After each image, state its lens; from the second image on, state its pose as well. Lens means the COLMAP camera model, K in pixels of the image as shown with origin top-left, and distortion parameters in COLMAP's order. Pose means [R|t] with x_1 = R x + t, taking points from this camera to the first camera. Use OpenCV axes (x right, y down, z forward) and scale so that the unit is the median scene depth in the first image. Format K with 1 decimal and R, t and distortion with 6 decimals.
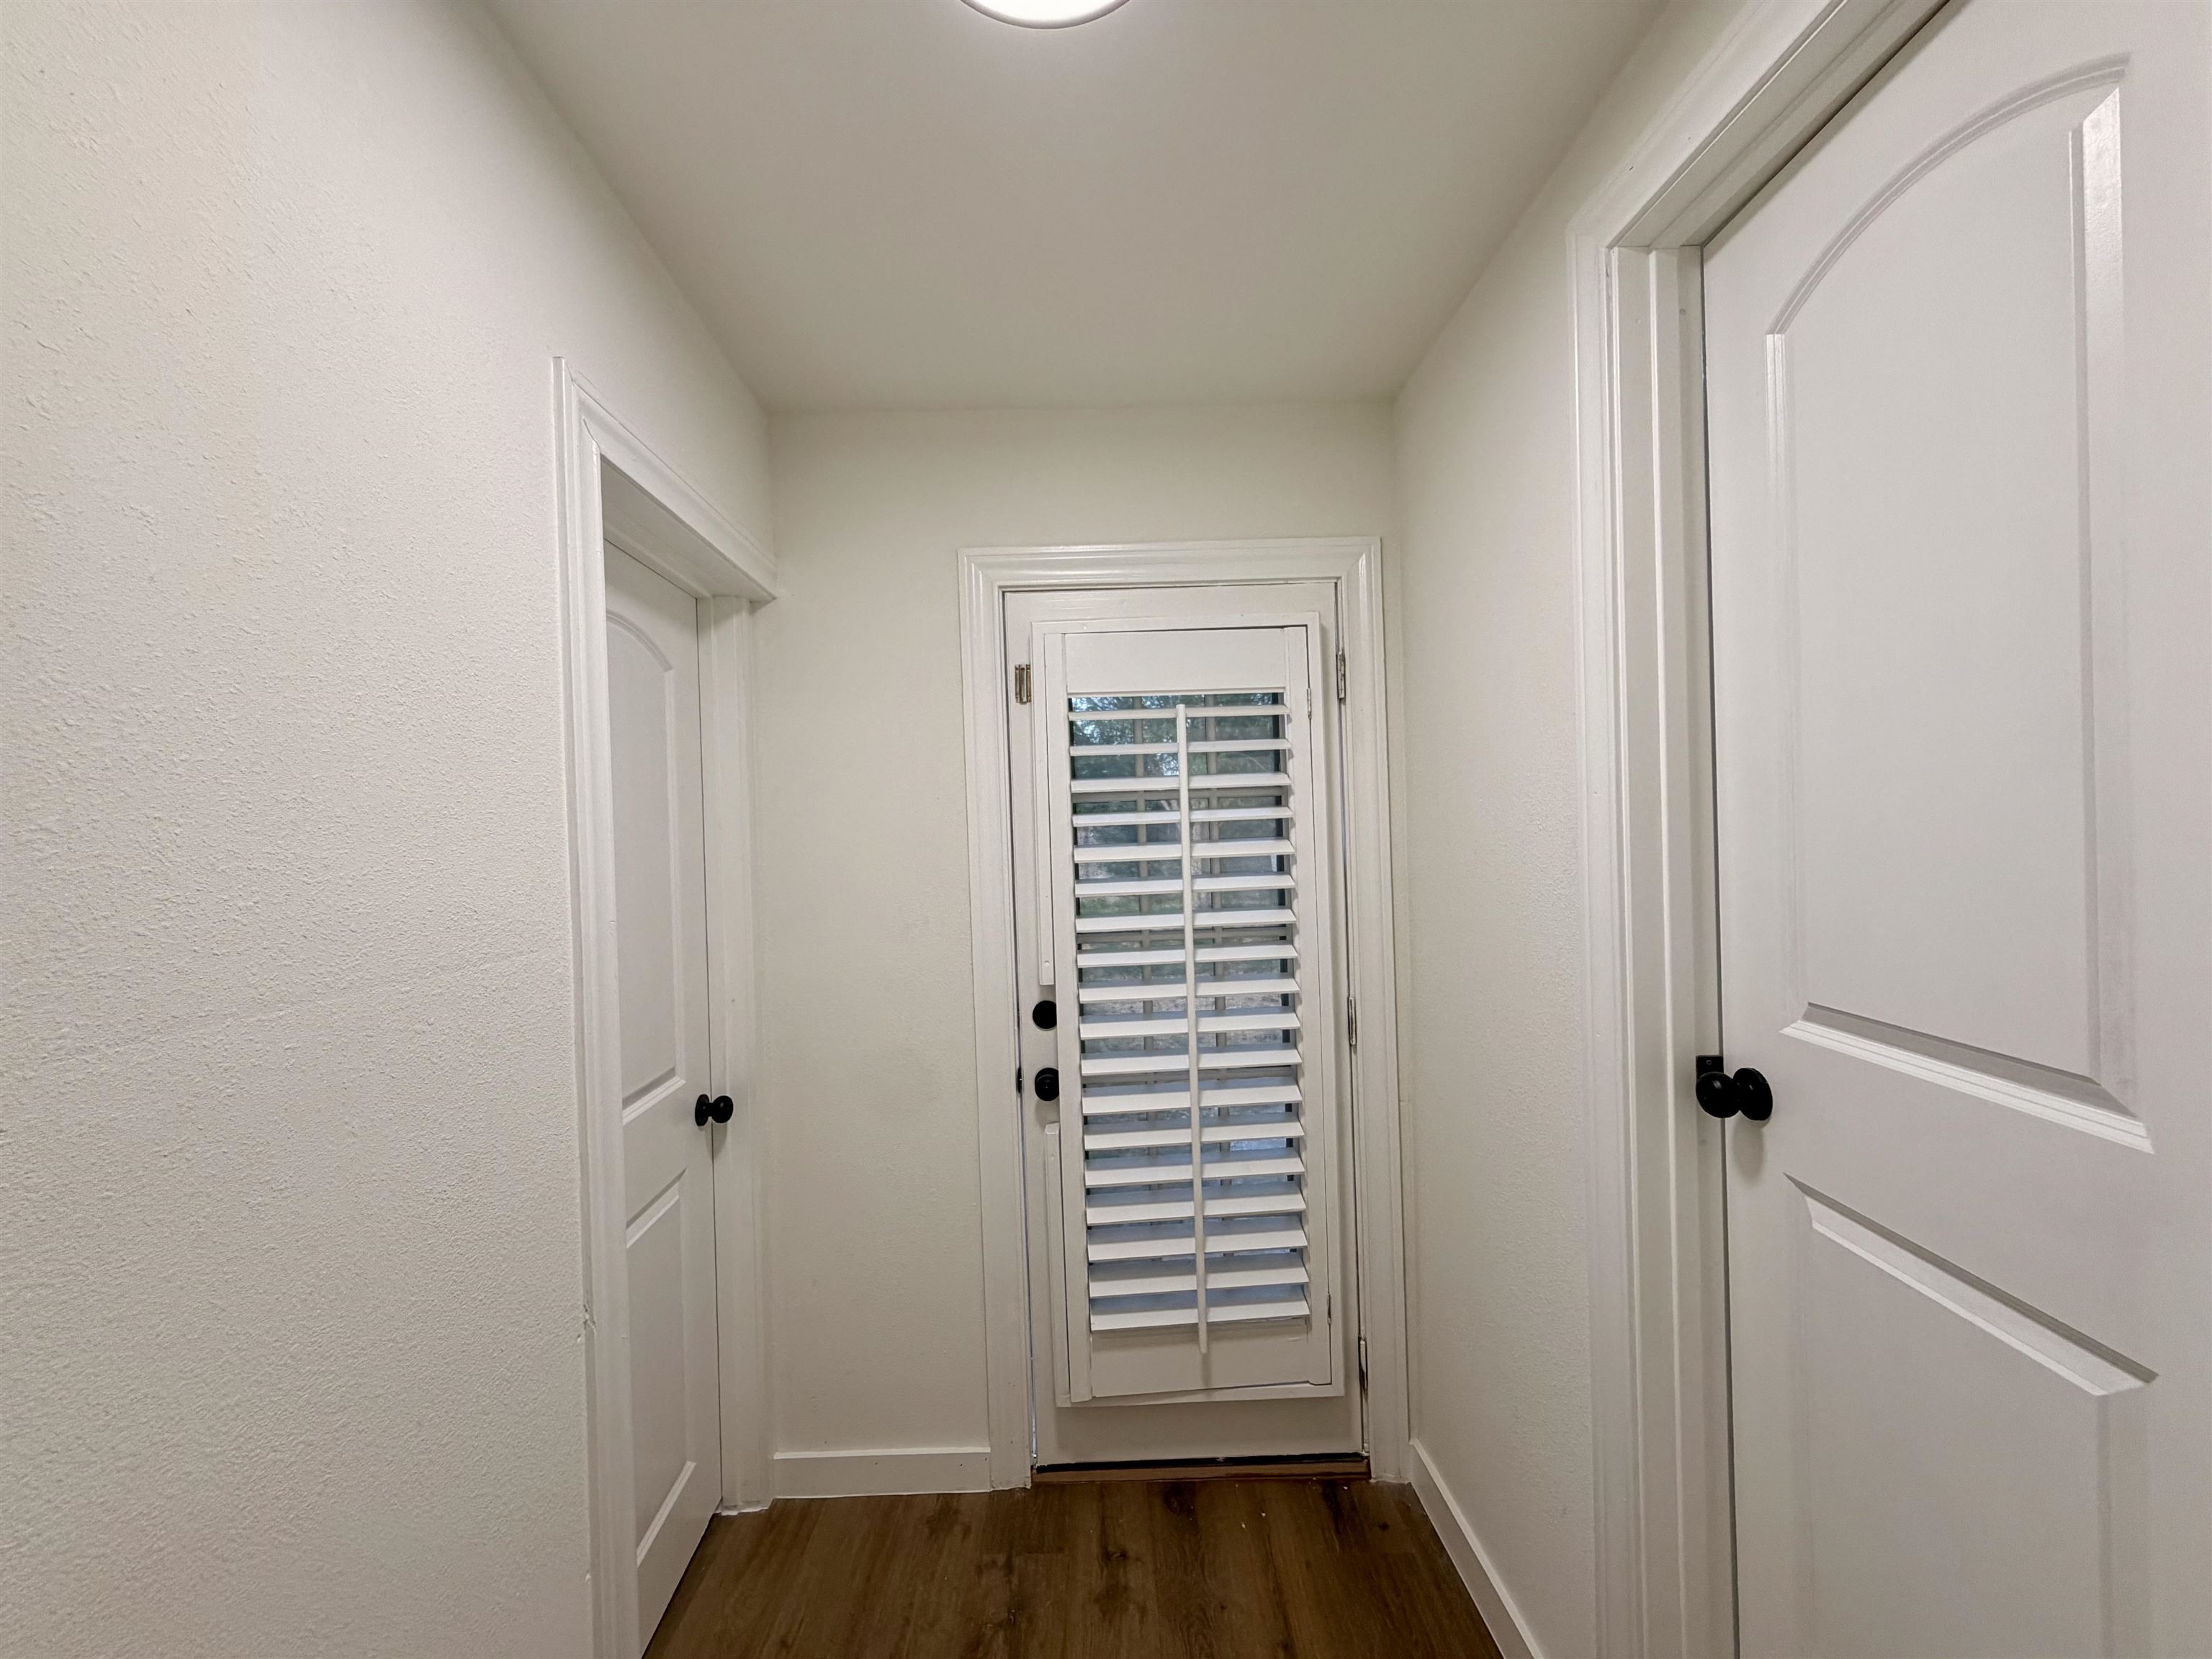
lens RADIAL K [[880.8, 0, 1098.9], [0, 880.8, 810.7], [0, 0, 1]] dist [-0.006282, 0.000663]
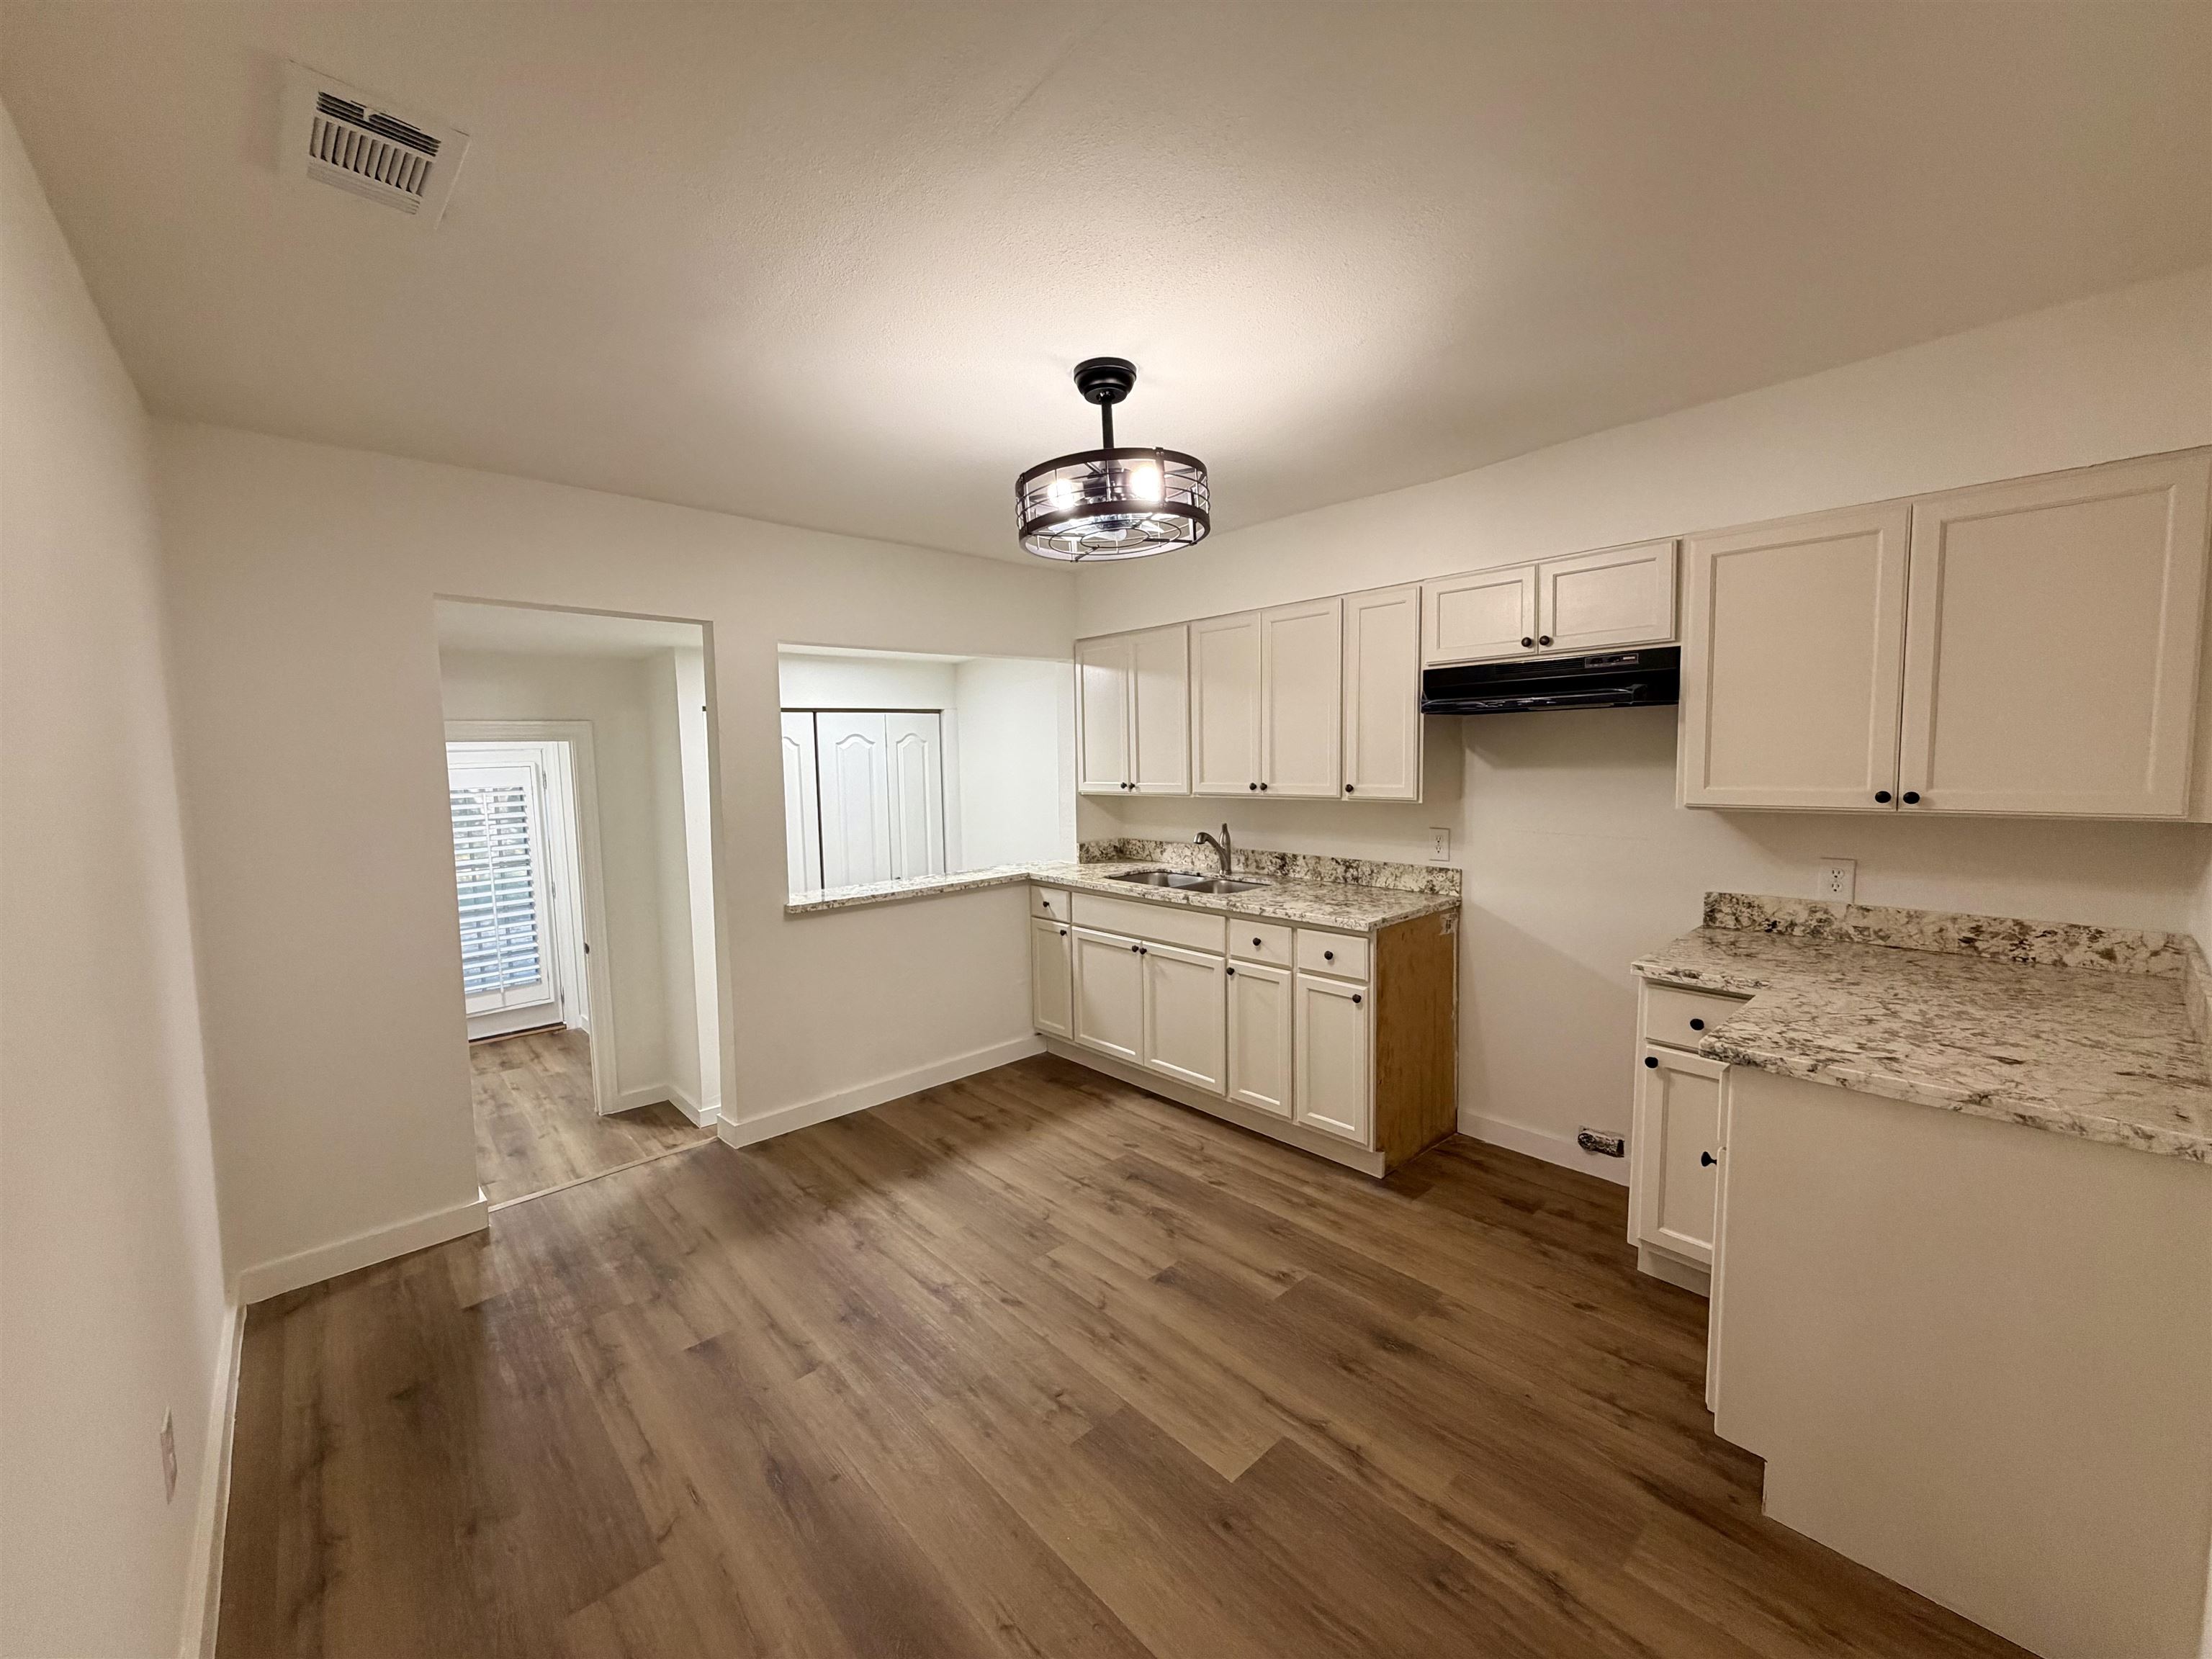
lens RADIAL K [[880.8, 0, 1117.6], [0, 880.8, 828.3], [0, 0, 1]] dist [-0.006282, 0.000663]
pose [[0.739441, -0.047527, 0.671542, -0.337341], [-0.010489, 0.996570, 0.082081, -0.266806], [-0.673140, -0.067738, 0.736406, -2.778218]]
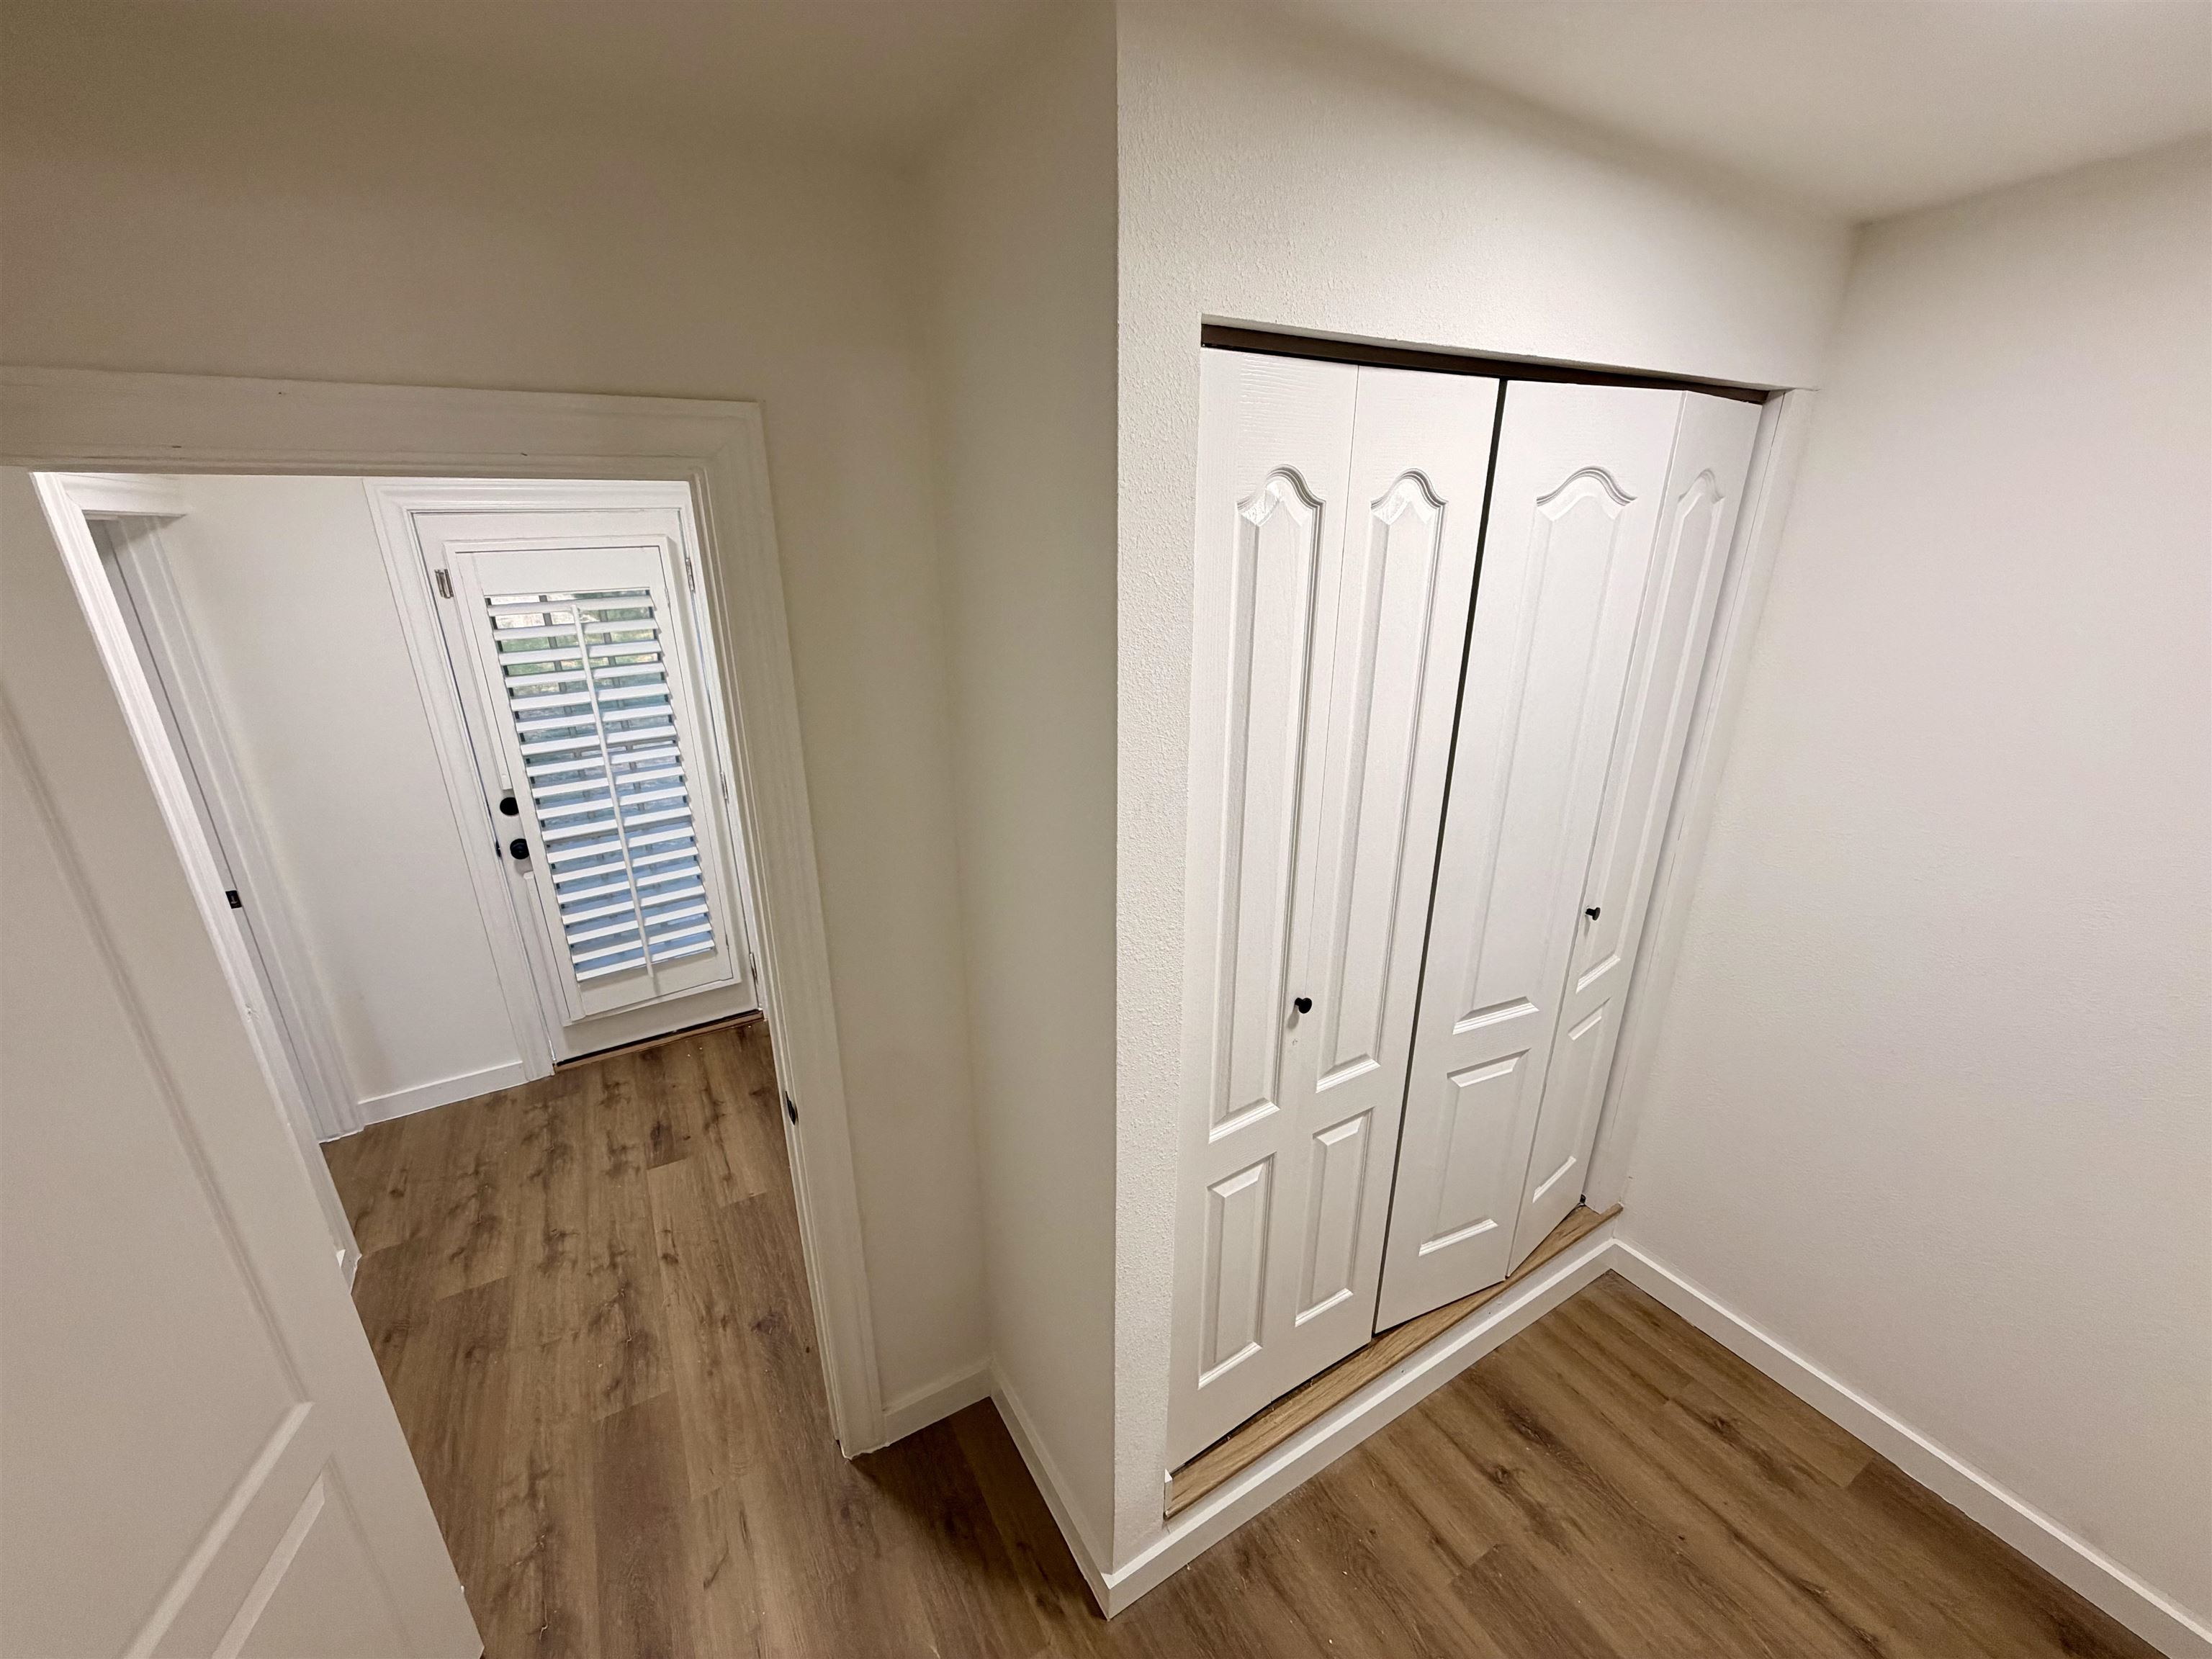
lens RADIAL K [[880.8, 0, 1091.9], [0, 880.8, 824.4], [0, 0, 1]] dist [-0.006282, 0.000663]
pose [[0.865684, -0.146343, 0.478722, 0.081157], [-0.023097, 0.943619, 0.330226, -0.271243], [-0.500058, -0.296929, 0.813496, -0.769351]]
